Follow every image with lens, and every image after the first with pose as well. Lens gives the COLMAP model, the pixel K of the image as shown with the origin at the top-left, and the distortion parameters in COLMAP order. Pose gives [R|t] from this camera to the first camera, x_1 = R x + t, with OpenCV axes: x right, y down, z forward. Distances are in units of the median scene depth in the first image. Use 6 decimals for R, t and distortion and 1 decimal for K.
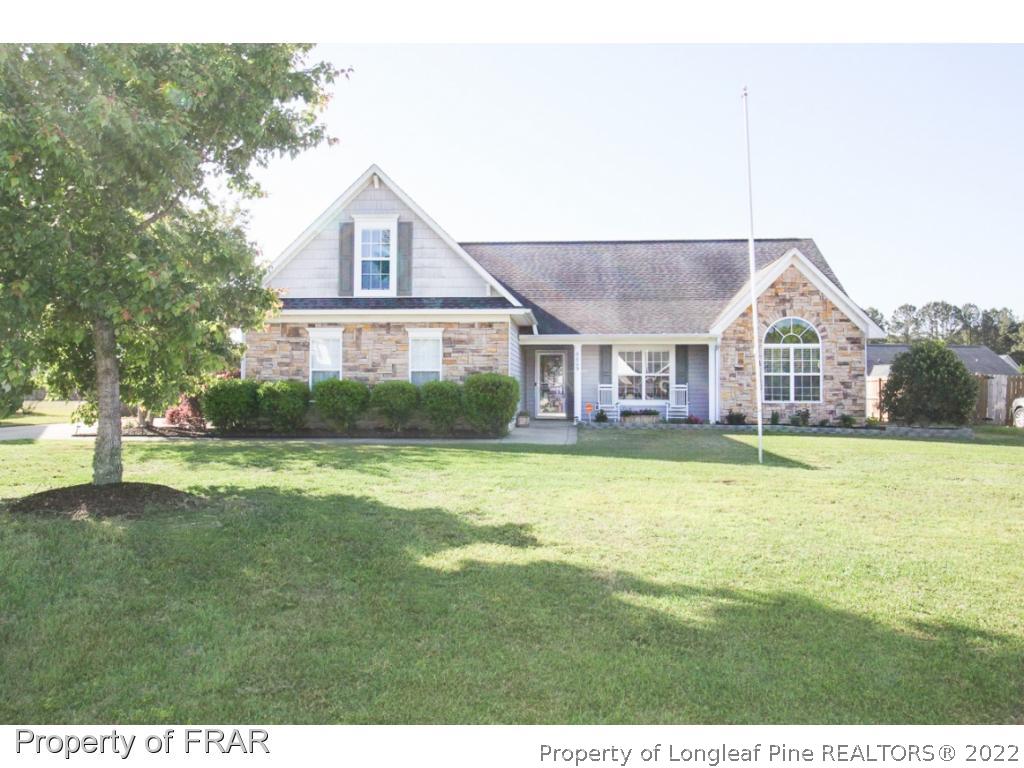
lens RADIAL K [[804.2, 0, 512.0], [0, 804.2, 384.0], [0, 0, 1]] dist [0.002216, 0.000750]
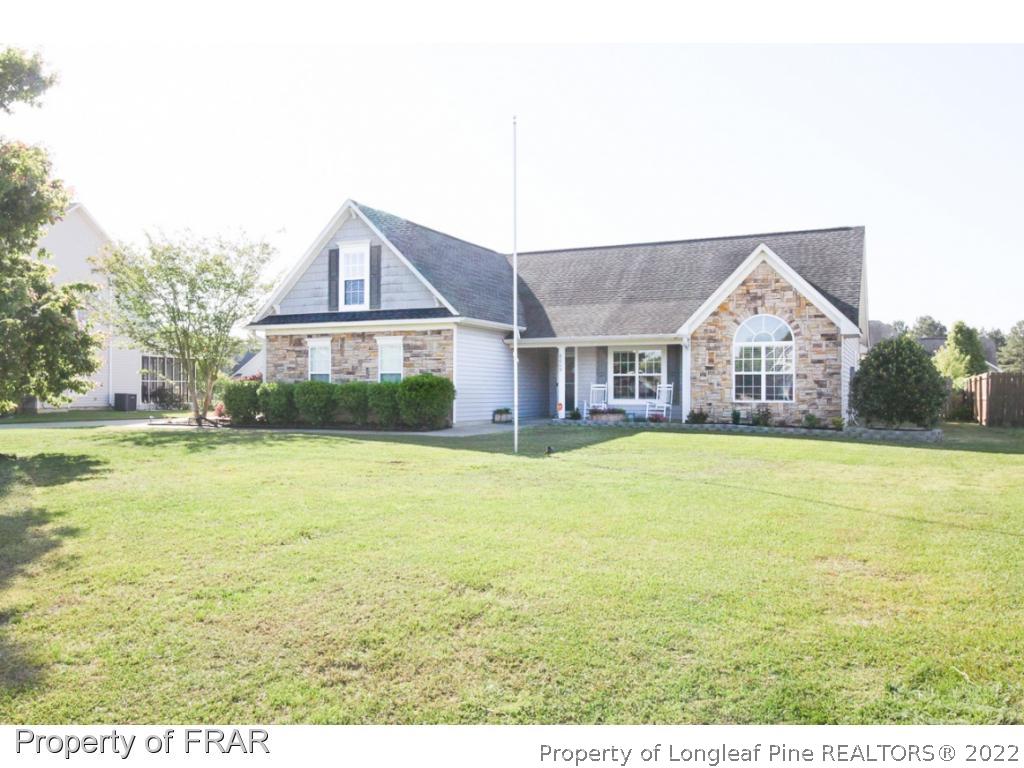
lens RADIAL K [[827.3, 0, 511.3], [0, 827.3, 403.3], [0, 0, 1]] dist [-0.002017, -0.000418]
pose [[0.934748, 0.004103, -0.355288, 0.421517], [0.003434, 0.999782, 0.020579, 0.002853], [0.355295, -0.020456, 0.934530, -0.049308]]
